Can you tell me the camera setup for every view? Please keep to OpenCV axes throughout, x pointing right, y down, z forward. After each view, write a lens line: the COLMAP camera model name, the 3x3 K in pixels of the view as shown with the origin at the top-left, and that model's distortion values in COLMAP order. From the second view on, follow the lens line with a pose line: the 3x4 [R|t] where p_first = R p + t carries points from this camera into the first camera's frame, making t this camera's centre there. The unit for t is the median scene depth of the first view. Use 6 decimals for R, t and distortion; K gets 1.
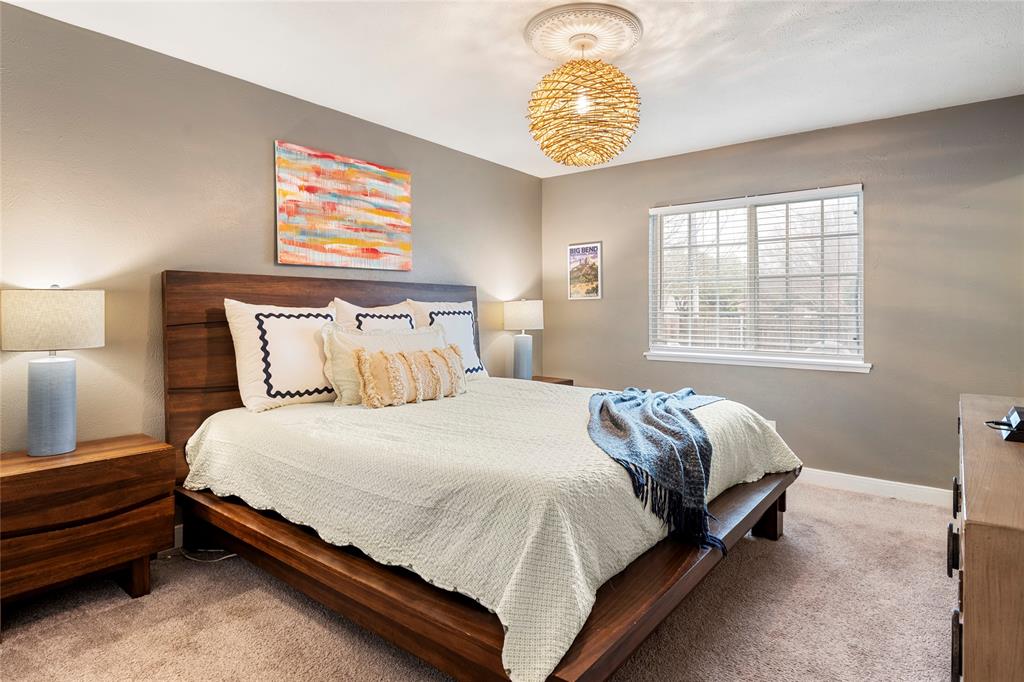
lens RADIAL K [[554.9, 0, 508.6], [0, 554.9, 325.1], [0, 0, 1]] dist [-0.003634, -0.000372]
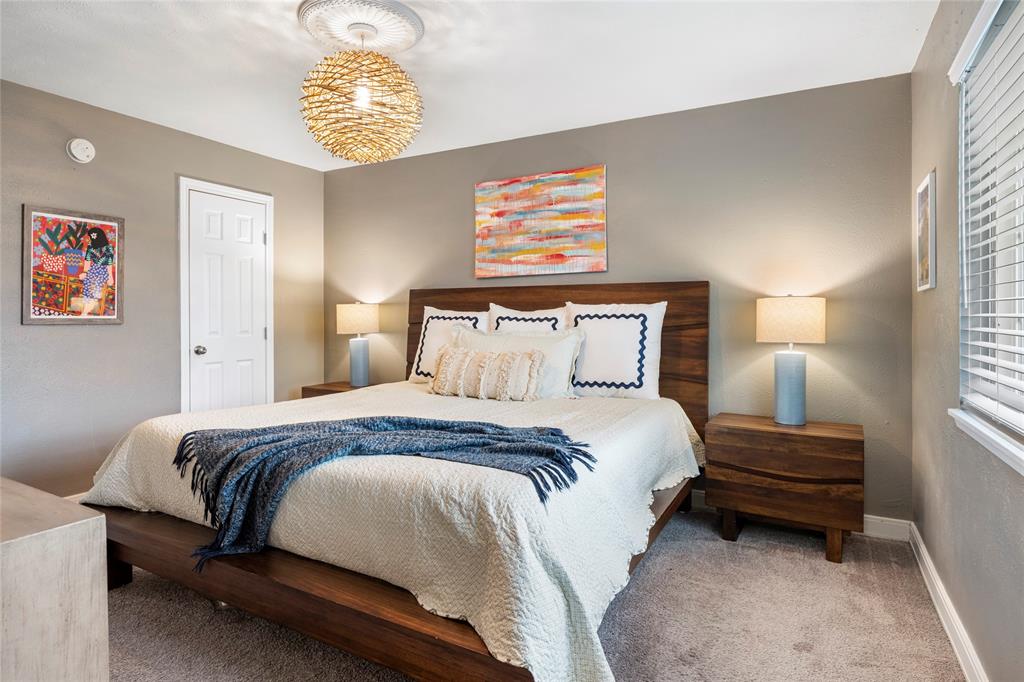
lens RADIAL K [[554.9, 0, 508.6], [0, 554.9, 325.1], [0, 0, 1]] dist [-0.003634, -0.000372]
pose [[0.171773, 0.013891, -0.985039, 0.788759], [-0.026343, 0.999608, 0.009503, -0.013556], [0.984784, 0.024317, 0.172071, 0.764689]]
